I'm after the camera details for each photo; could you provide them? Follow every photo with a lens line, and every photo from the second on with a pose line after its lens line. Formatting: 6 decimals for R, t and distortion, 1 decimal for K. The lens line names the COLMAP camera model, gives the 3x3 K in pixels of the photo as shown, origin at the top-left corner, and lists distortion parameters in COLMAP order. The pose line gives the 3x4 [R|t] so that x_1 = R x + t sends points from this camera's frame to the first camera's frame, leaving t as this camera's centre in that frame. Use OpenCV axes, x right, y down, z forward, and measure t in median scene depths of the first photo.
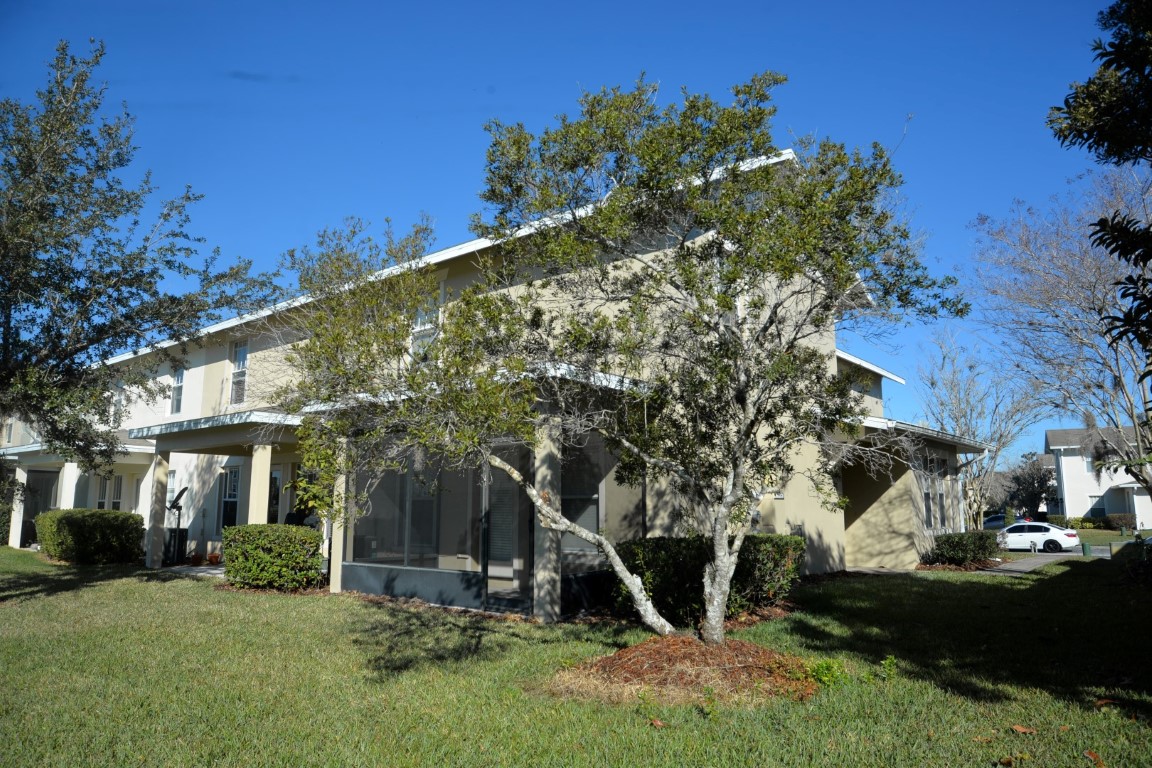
lens RADIAL K [[765.6, 0, 576.0], [0, 765.6, 384.0], [0, 0, 1]] dist [-0.044717, -0.000365]
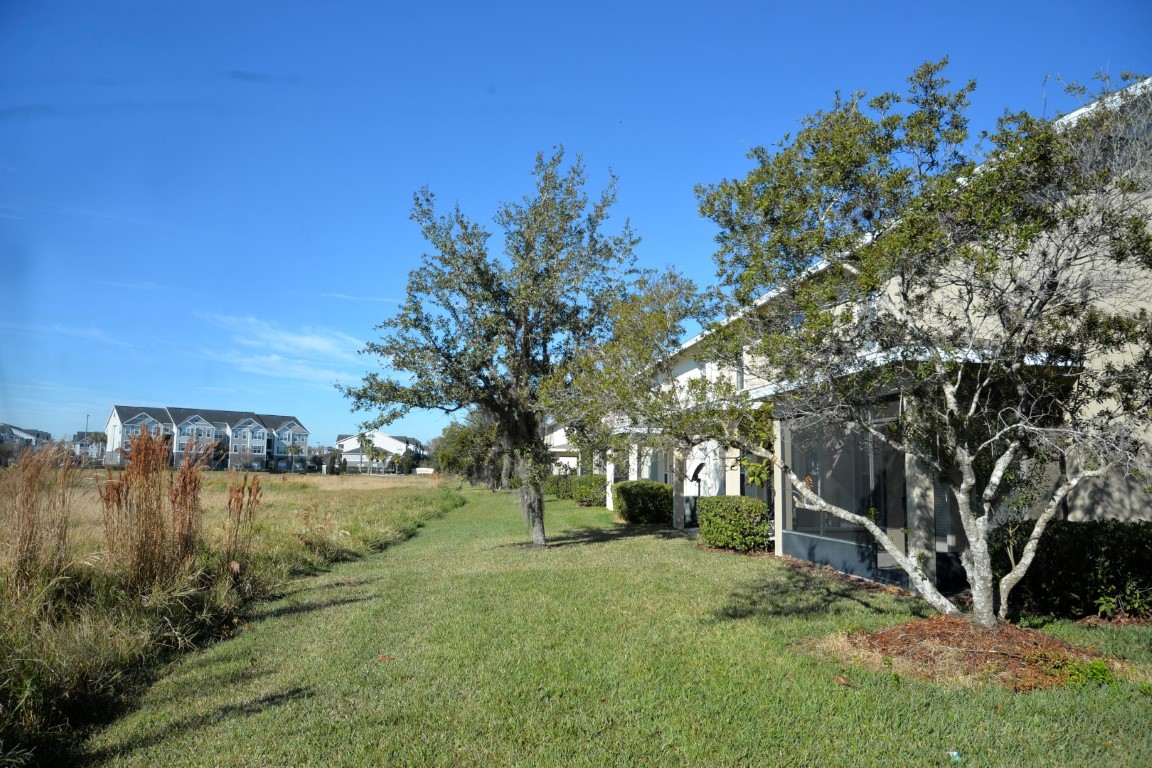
lens RADIAL K [[765.6, 0, 576.0], [0, 765.6, 384.0], [0, 0, 1]] dist [-0.044717, -0.000365]
pose [[0.732050, -0.072633, -0.677368, 0.315408], [0.101319, 0.994850, 0.002823, -0.023472], [0.673674, -0.070697, 0.735639, -0.044800]]
